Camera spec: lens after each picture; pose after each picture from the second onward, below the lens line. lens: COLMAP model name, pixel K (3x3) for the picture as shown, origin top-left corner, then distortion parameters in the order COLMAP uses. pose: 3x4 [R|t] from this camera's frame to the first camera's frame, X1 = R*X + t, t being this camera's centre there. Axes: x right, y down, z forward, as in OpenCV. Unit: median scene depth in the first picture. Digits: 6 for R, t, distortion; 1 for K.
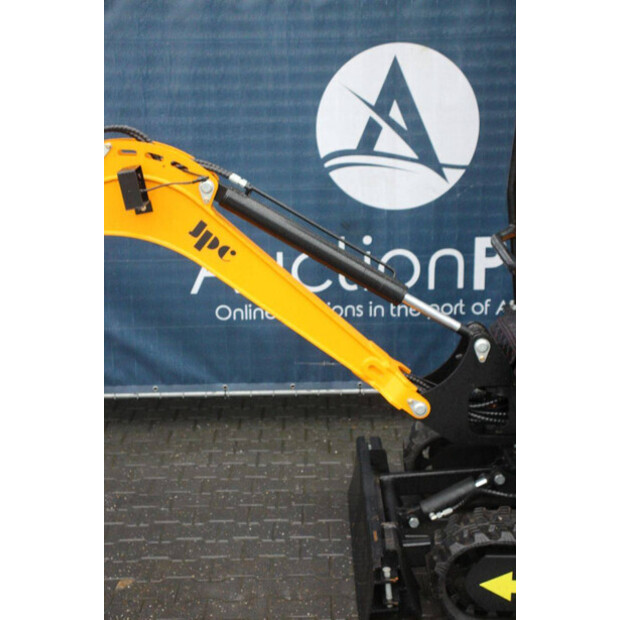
lens RADIAL K [[1201.1, 0, 315.0], [0, 1201.1, 309.3], [0, 0, 1]] dist [0.361770, 0.000000]
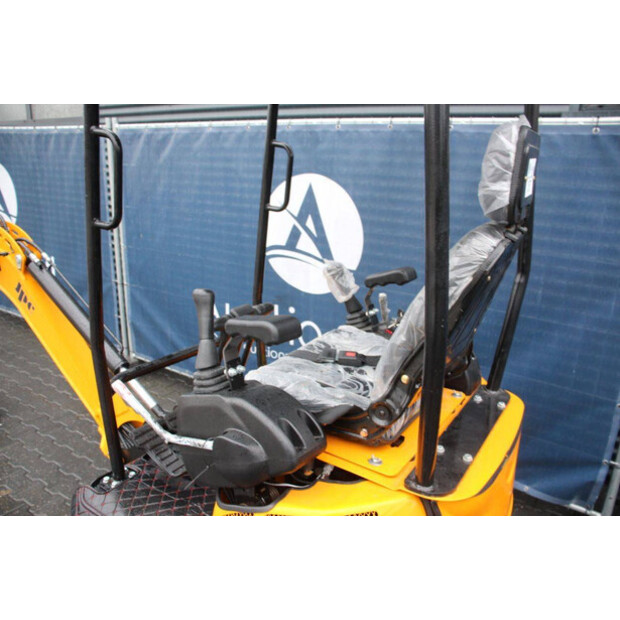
lens RADIAL K [[501.5, 0, 309.6], [0, 501.5, 308.0], [0, 0, 1]] dist [-0.109264, 0.038769]
pose [[0.837446, 0.194530, -0.510728, 0.371513], [-0.178481, 0.980616, 0.080847, -0.114258], [0.516555, 0.023451, 0.855933, 0.520973]]
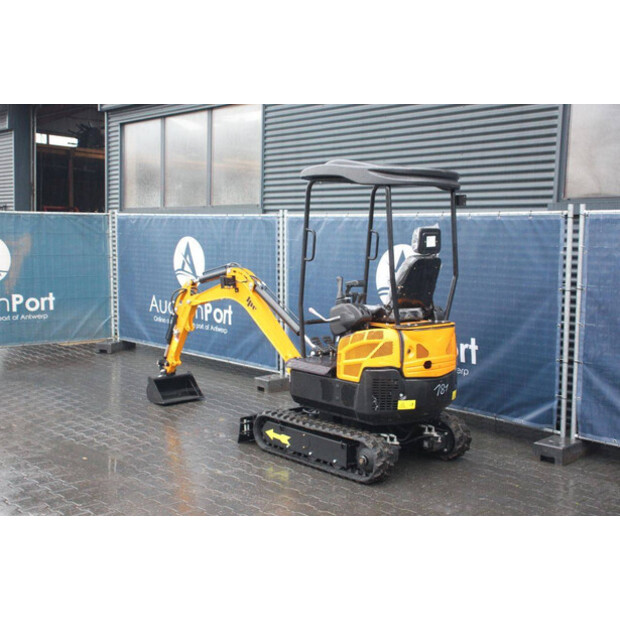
lens RADIAL K [[774.5, 0, 311.0], [0, 774.5, 312.7], [0, 0, 1]] dist [0.037258, 0.000000]
pose [[0.678785, 0.100287, -0.727457, 1.025776], [-0.204727, 0.977198, -0.056314, 0.029234], [0.705222, 0.187155, 0.683839, -0.116188]]
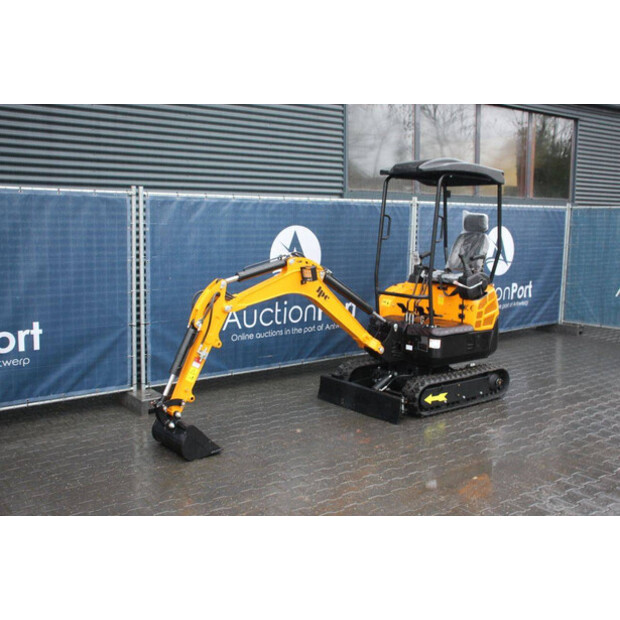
lens RADIAL K [[665.0, 0, 307.8], [0, 665.0, 309.7], [0, 0, 1]] dist [-0.055526, 0.000000]
pose [[0.793349, -0.057993, 0.605998, -0.764690], [0.125113, 0.989735, -0.069078, 0.057684], [-0.595771, 0.130621, 0.792461, -0.108885]]
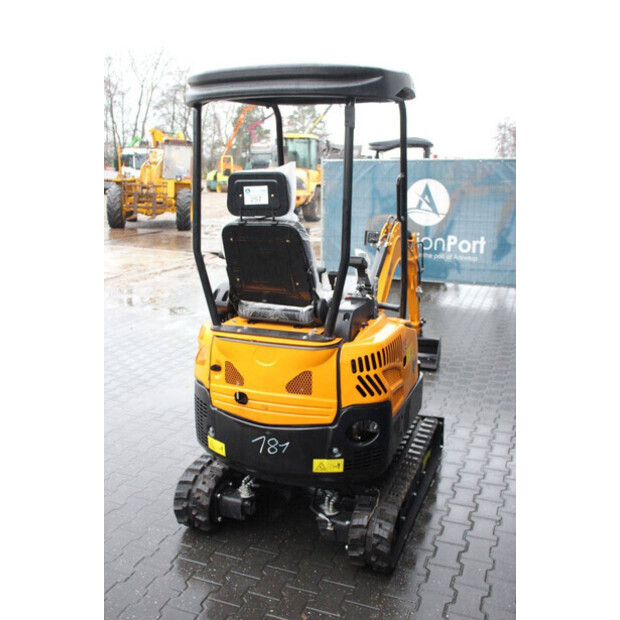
lens RADIAL K [[625.3, 0, 308.5], [0, 625.3, 307.7], [0, 0, 1]] dist [-0.073131, 0.000000]
pose [[-0.357963, 0.217402, -0.908074, 0.803092], [-0.218793, 0.925913, 0.307921, -0.248204], [0.907740, 0.308905, -0.283876, 0.948404]]
